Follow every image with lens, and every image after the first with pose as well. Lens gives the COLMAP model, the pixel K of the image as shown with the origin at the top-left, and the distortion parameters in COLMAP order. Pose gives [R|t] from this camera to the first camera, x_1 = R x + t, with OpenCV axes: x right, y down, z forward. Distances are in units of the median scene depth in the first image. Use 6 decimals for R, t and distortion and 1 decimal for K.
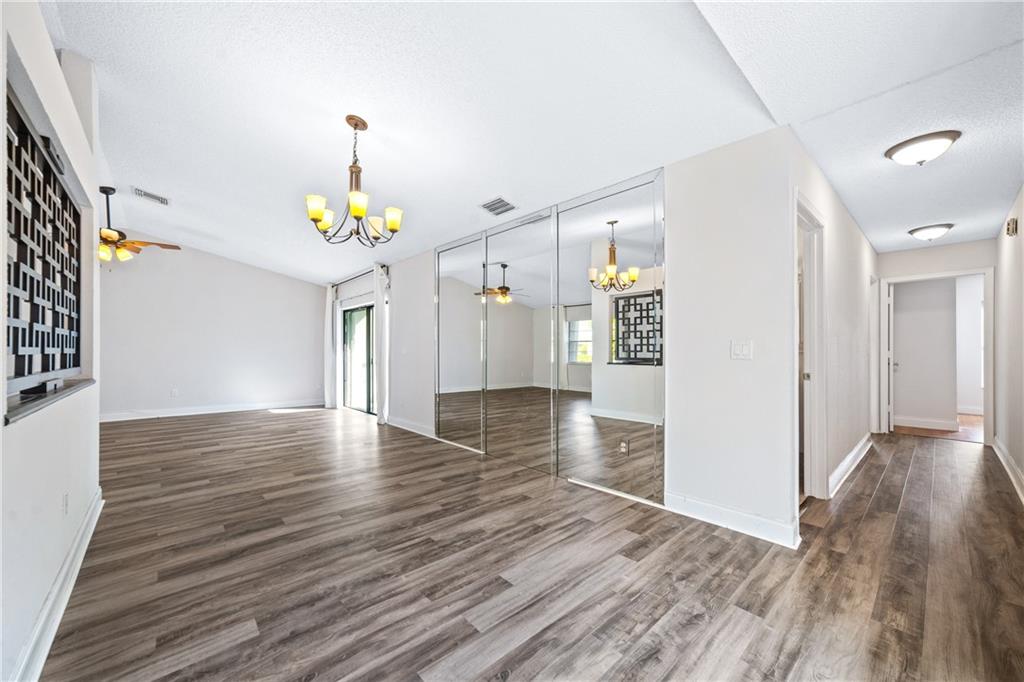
lens RADIAL K [[391.7, 0, 509.4], [0, 391.7, 347.0], [0, 0, 1]] dist [-0.038726, 0.019350]
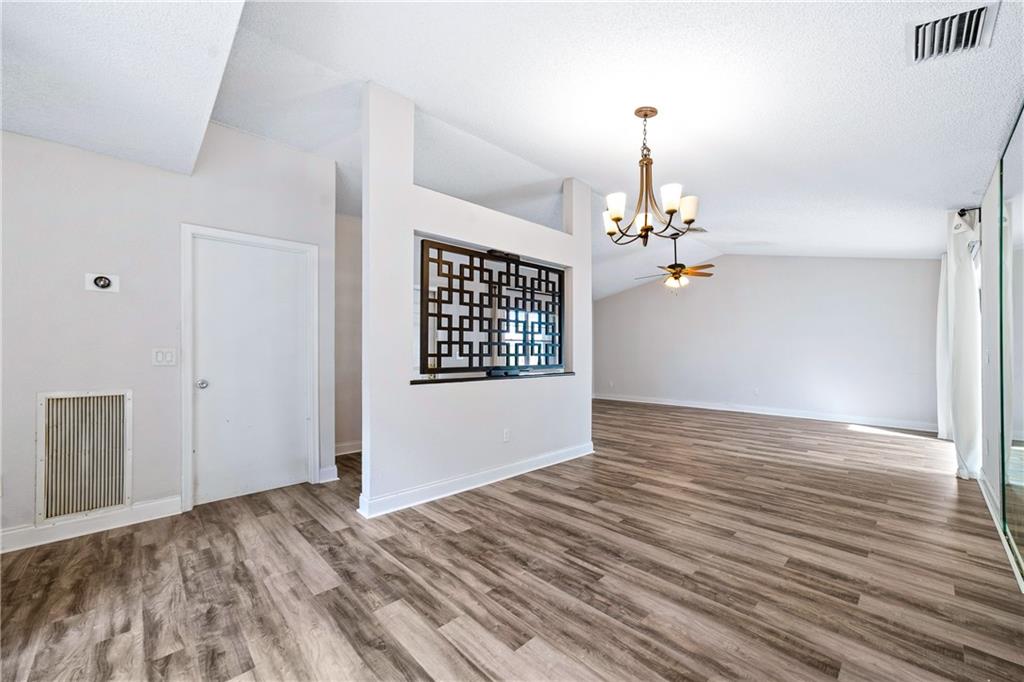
lens RADIAL K [[396.4, 0, 511.3], [0, 396.4, 349.3], [0, 0, 1]] dist [-0.039702, 0.020828]
pose [[0.030885, -0.007328, -0.999496, 0.622072], [0.008673, 0.999937, -0.007063, -0.002408], [0.999485, -0.008450, 0.030947, 0.736616]]
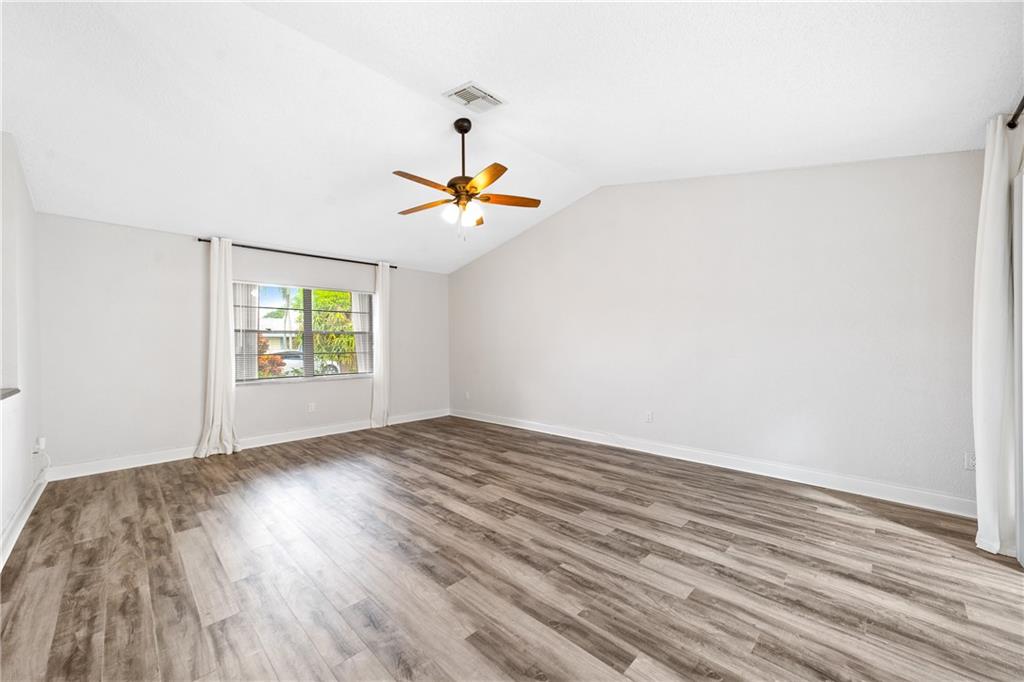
lens RADIAL K [[396.4, 0, 511.3], [0, 396.4, 349.3], [0, 0, 1]] dist [-0.039702, 0.020828]
pose [[0.067820, 0.007587, -0.997669, -0.626070], [0.017956, 0.999800, 0.008824, -0.009515], [0.997536, -0.018513, 0.067670, 1.997929]]
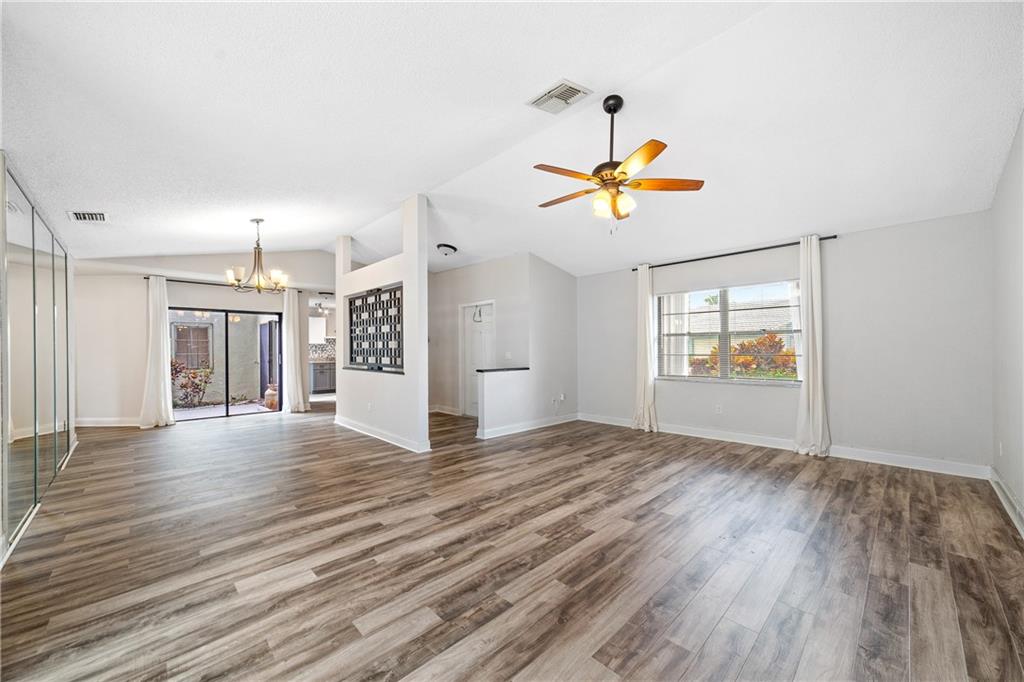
lens RADIAL K [[391.7, 0, 509.4], [0, 391.7, 347.0], [0, 0, 1]] dist [-0.038726, 0.019350]
pose [[-0.999246, 0.006228, -0.038316, -1.621953], [0.006642, 0.999921, -0.010687, -0.017175], [0.038246, -0.010933, -0.999209, 3.111285]]
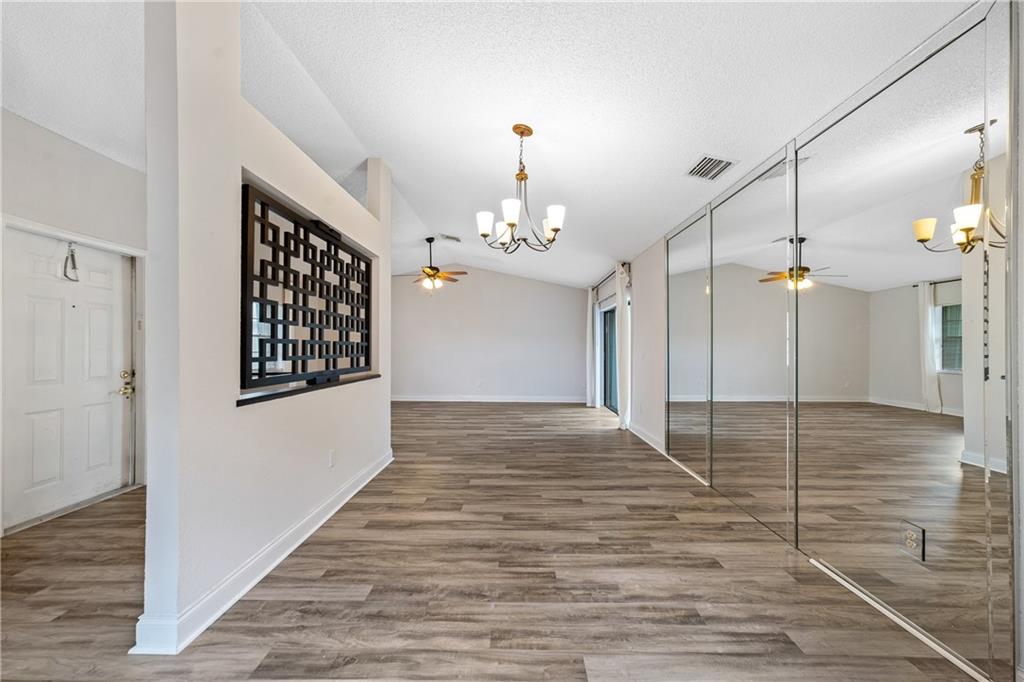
lens RADIAL K [[391.7, 0, 509.4], [0, 391.7, 347.0], [0, 0, 1]] dist [-0.038726, 0.019350]
pose [[0.731585, -0.002848, -0.681745, 0.305948], [0.006141, 0.999978, 0.002413, -0.021641], [0.681723, -0.005952, 0.731586, 0.274815]]
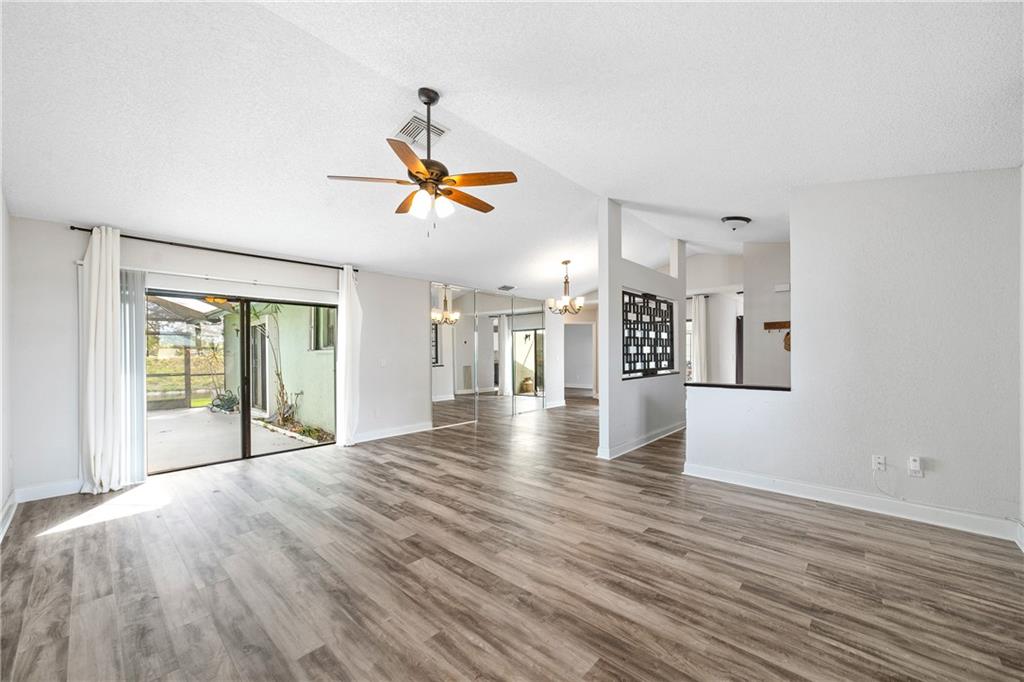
lens RADIAL K [[391.7, 0, 509.4], [0, 391.7, 347.0], [0, 0, 1]] dist [-0.038726, 0.019350]
pose [[-0.101047, 0.017285, 0.994731, -3.130765], [-0.001687, 0.999845, -0.017545, -0.034714], [-0.994880, -0.003451, -0.101002, 1.818830]]
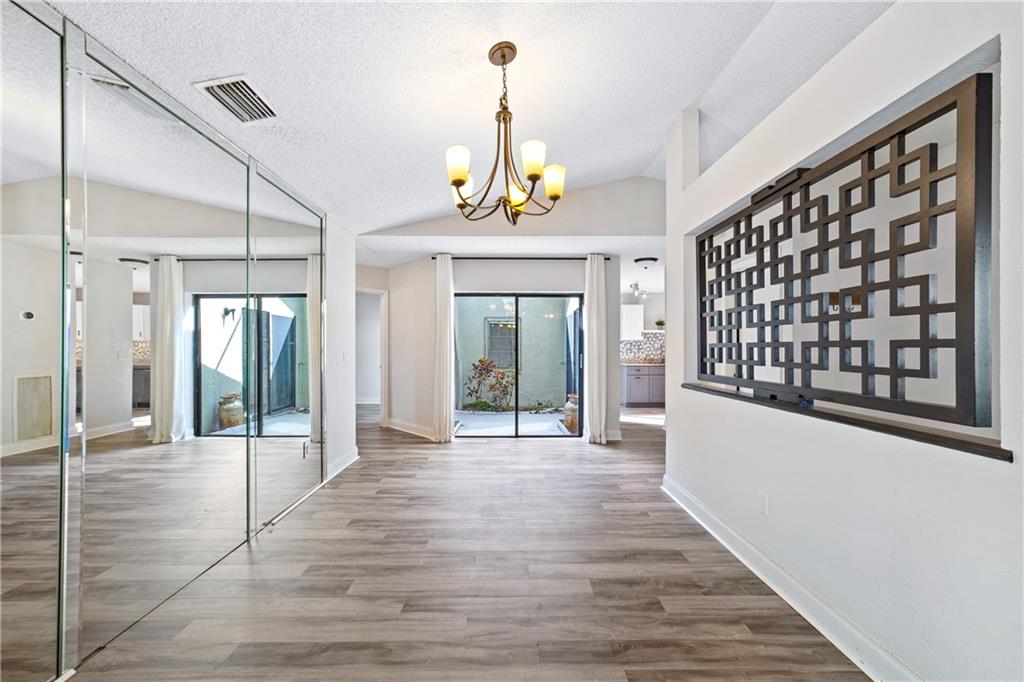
lens RADIAL K [[396.4, 0, 511.3], [0, 396.4, 349.3], [0, 0, 1]] dist [-0.039702, 0.020828]
pose [[-0.753617, -0.001098, 0.657313, -1.021756], [-0.005162, 0.999978, -0.004248, -0.019458], [-0.657293, -0.006595, -0.753606, 1.771574]]
